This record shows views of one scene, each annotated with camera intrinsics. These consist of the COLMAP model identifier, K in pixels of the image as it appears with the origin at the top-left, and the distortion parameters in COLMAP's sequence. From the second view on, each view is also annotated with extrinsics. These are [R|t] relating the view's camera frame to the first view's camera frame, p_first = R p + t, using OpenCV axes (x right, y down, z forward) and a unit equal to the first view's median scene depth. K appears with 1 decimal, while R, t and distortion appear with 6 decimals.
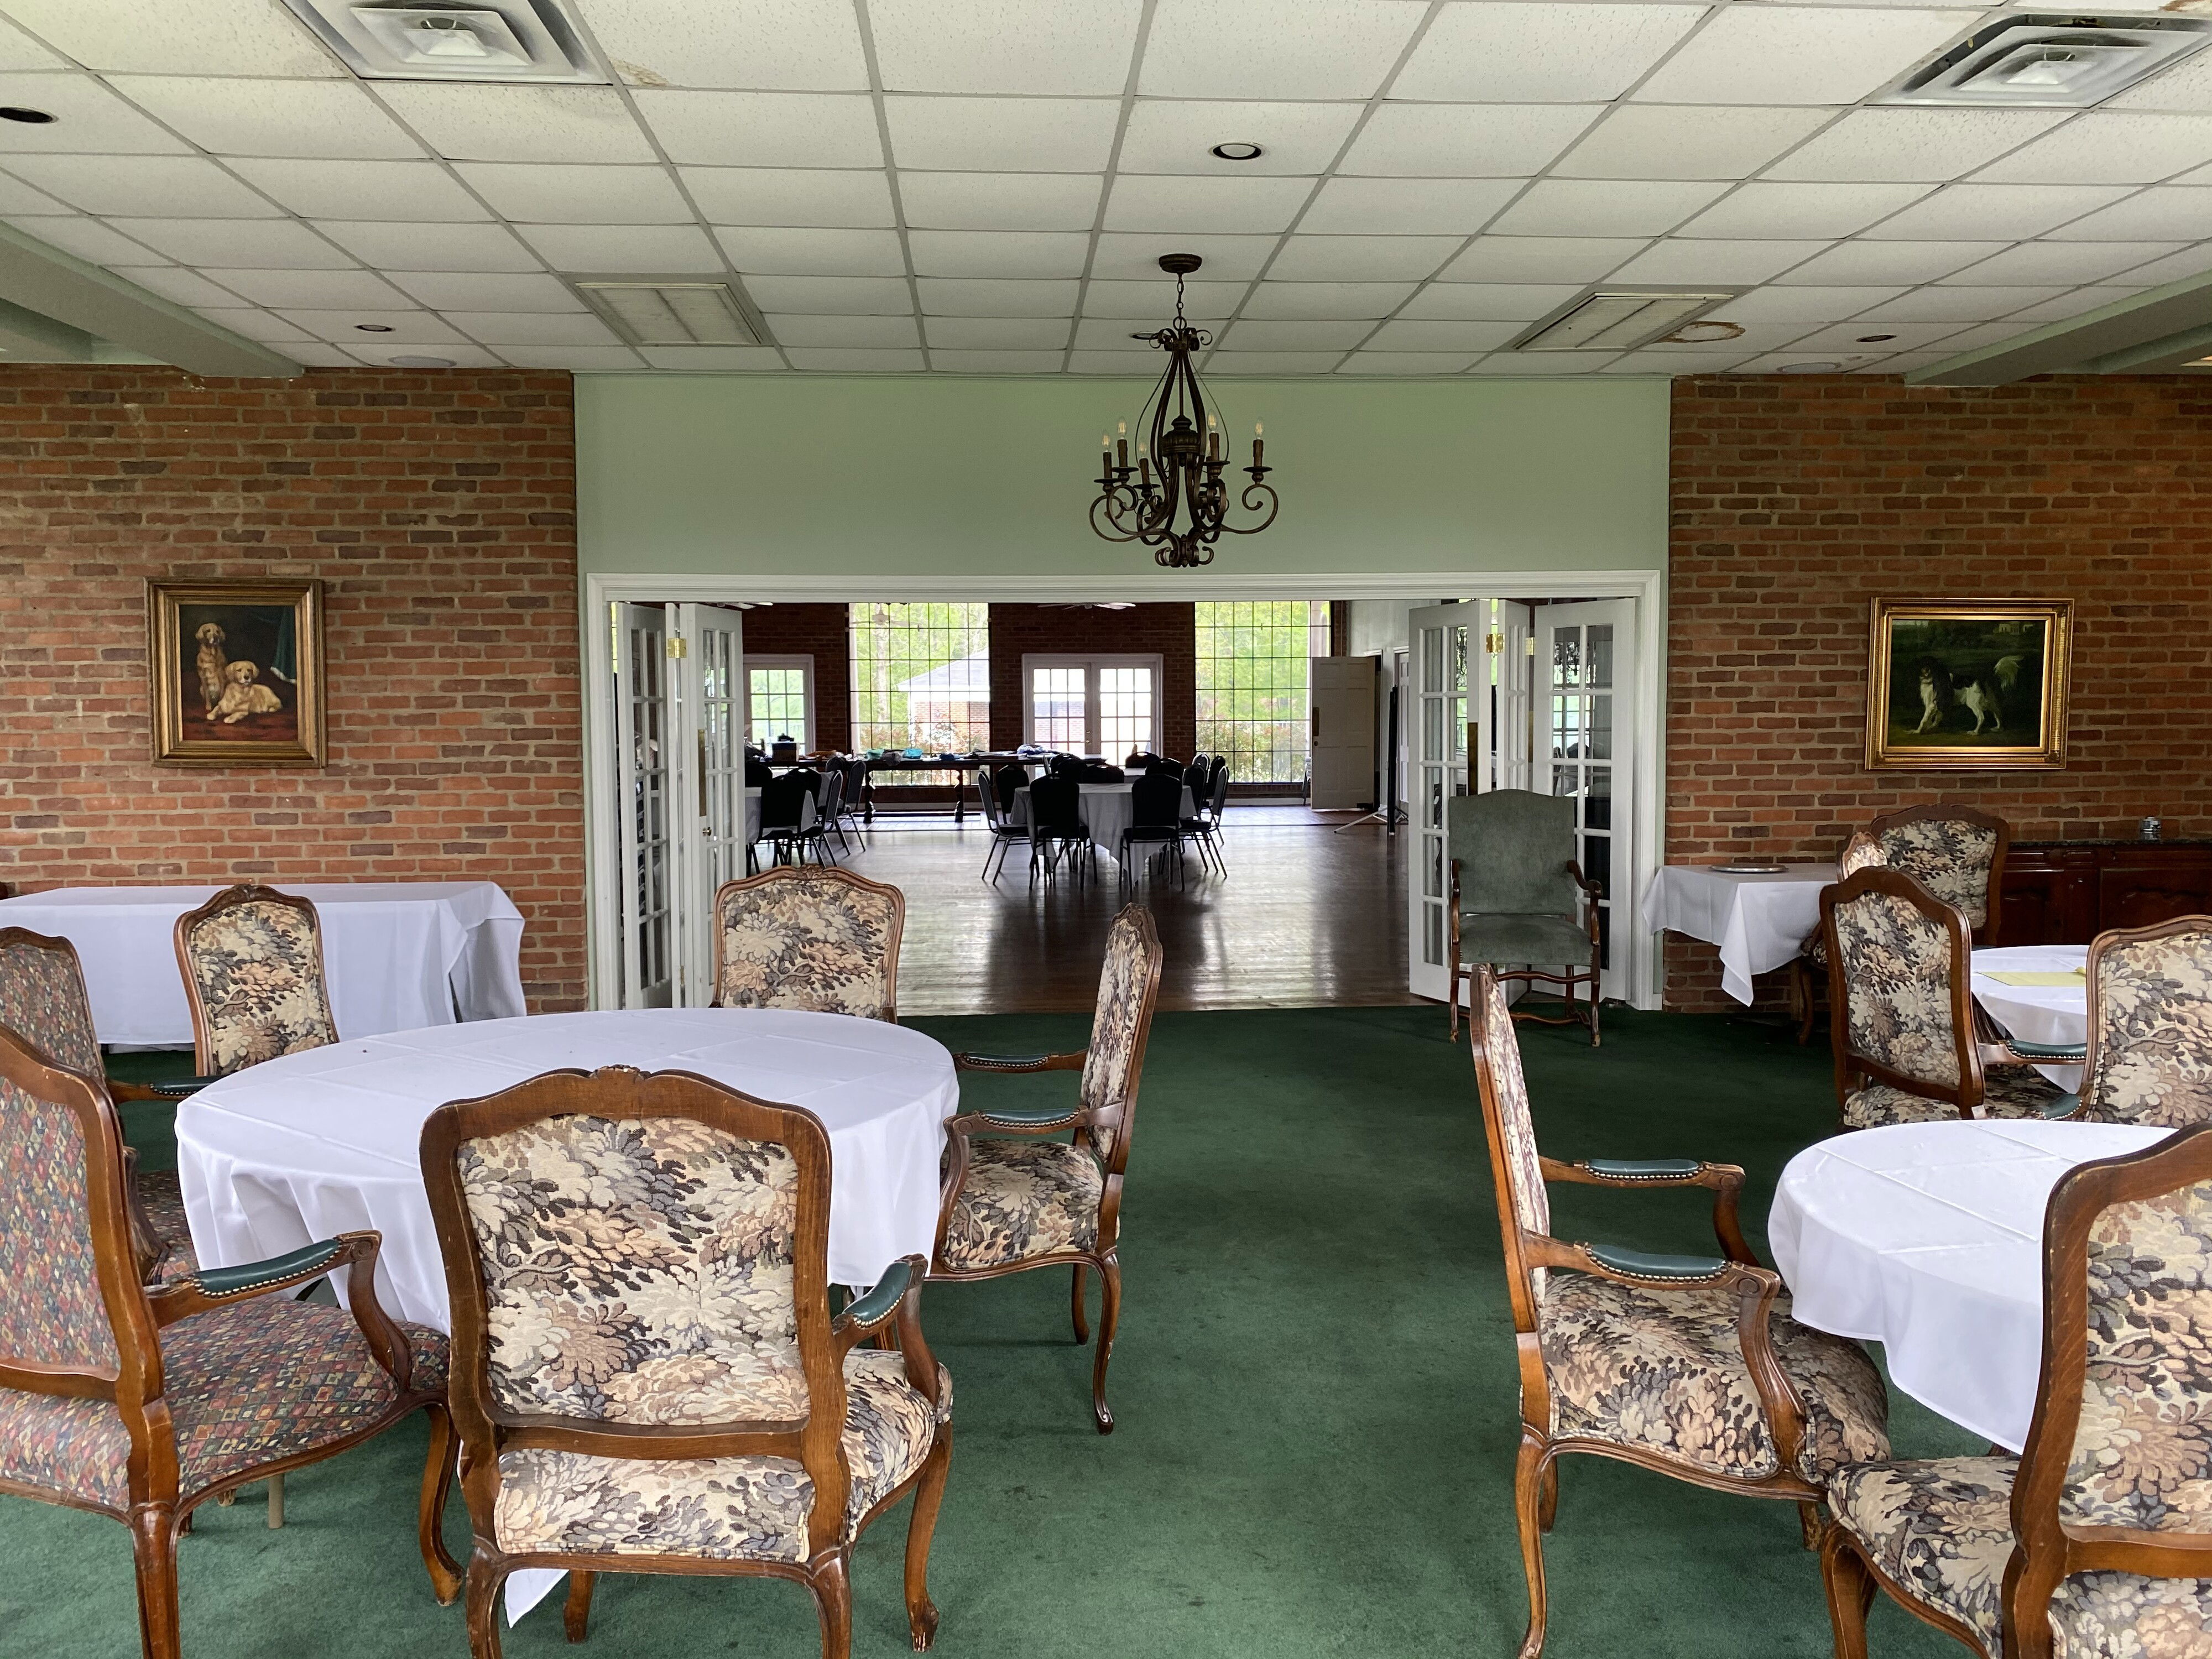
lens RADIAL K [[1665.5, 0, 1106.0], [0, 1665.5, 829.5], [0, 0, 1]] dist [0.011359, -0.001672]
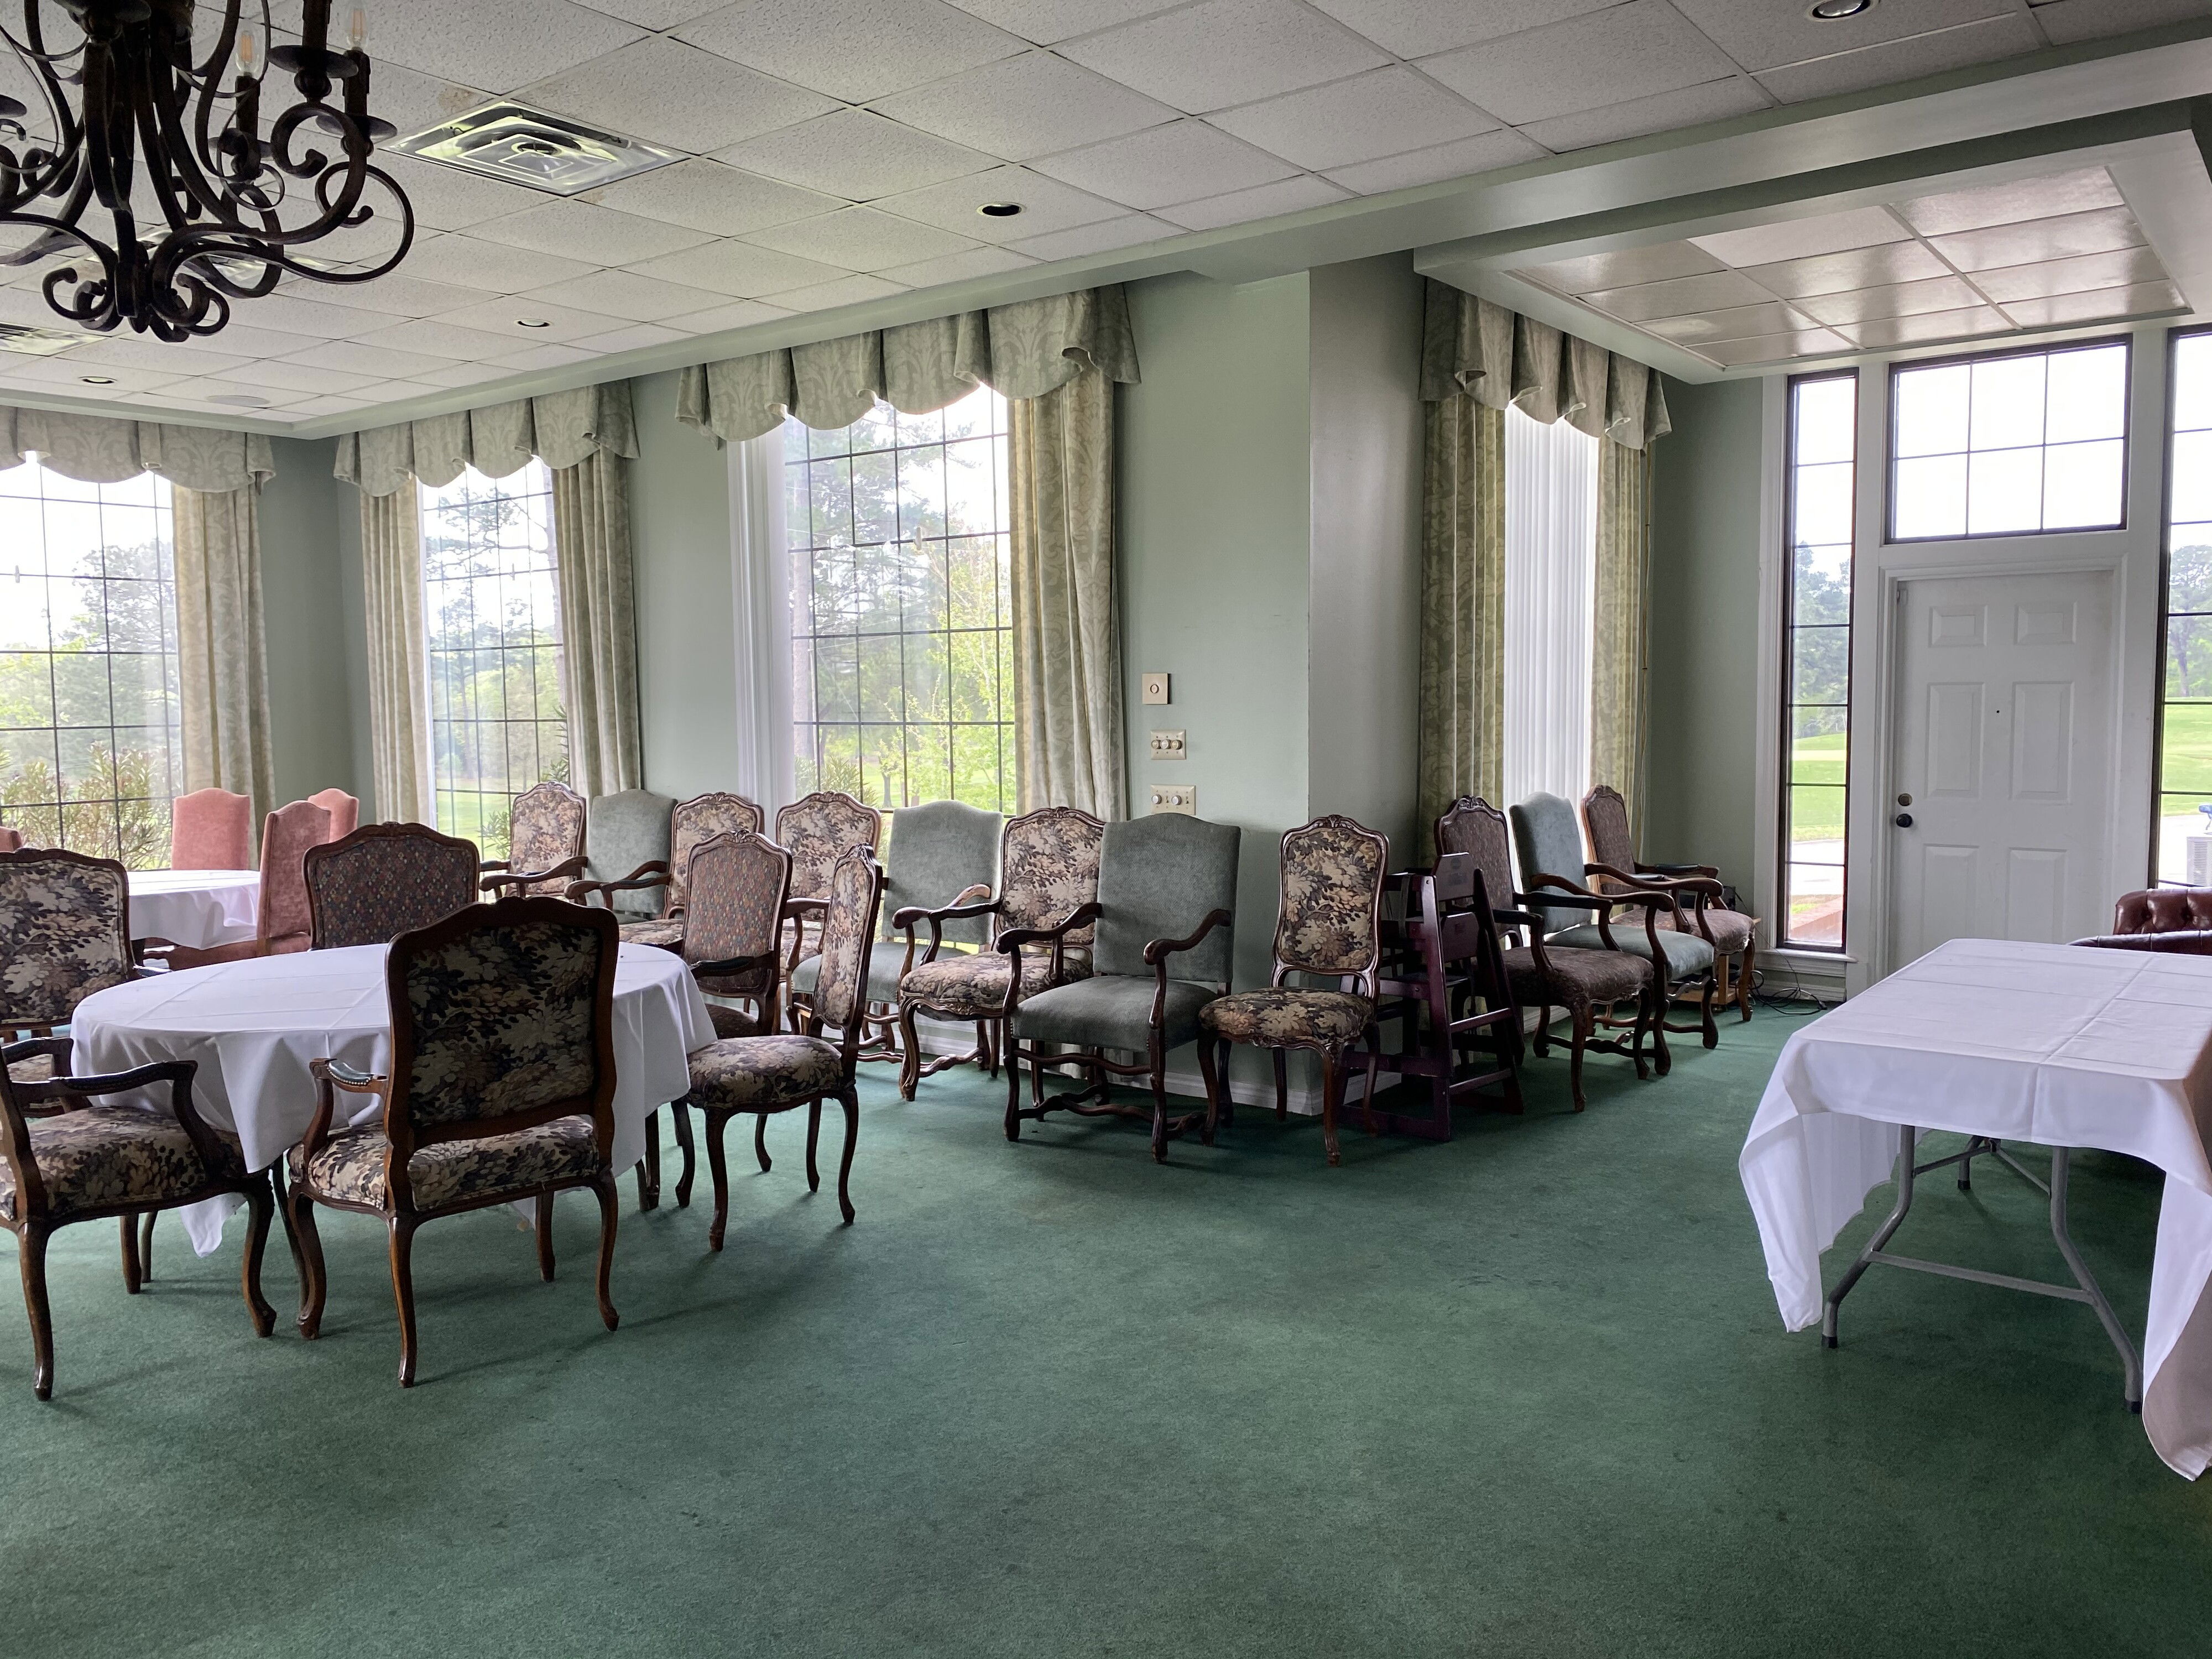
lens RADIAL K [[1665.5, 0, 1106.0], [0, 1665.5, 829.5], [0, 0, 1]] dist [0.011359, -0.001672]
pose [[0.657736, -0.081647, 0.748810, -1.137709], [0.082816, 0.995920, 0.035847, 0.063343], [-0.748682, 0.038435, 0.661814, -0.593457]]
